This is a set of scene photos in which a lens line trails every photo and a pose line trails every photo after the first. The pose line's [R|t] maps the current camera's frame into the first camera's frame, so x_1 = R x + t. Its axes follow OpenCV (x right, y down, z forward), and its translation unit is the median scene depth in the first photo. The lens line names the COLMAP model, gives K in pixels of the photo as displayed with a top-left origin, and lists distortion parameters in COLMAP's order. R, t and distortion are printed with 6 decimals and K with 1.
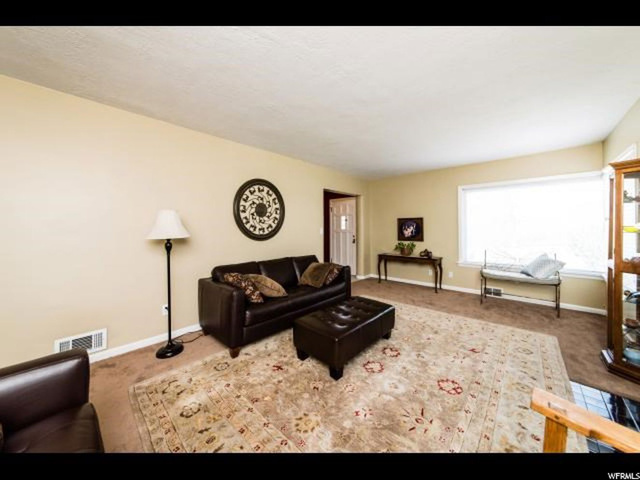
lens RADIAL K [[222.8, 0, 332.0], [0, 222.8, 227.9], [0, 0, 1]] dist [-0.006480, -0.000043]
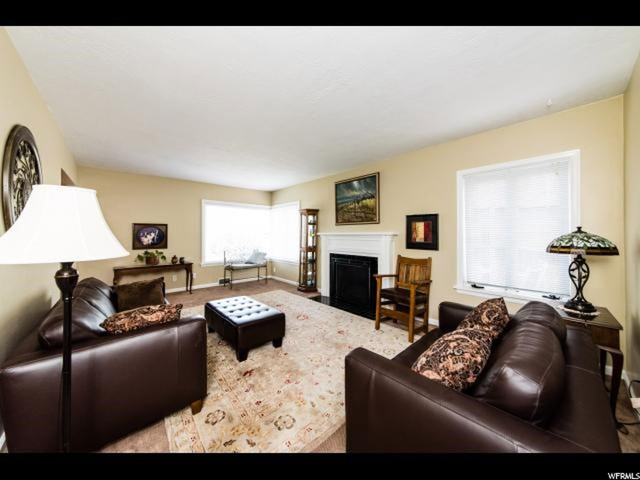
lens RADIAL K [[222.8, 0, 318.9], [0, 222.8, 234.4], [0, 0, 1]] dist [-0.006480, -0.000043]
pose [[0.114303, 0.000775, 0.993446, -0.519744], [0.001820, 0.999998, -0.000989, 0.002018], [-0.993444, 0.001921, 0.114301, 0.244540]]
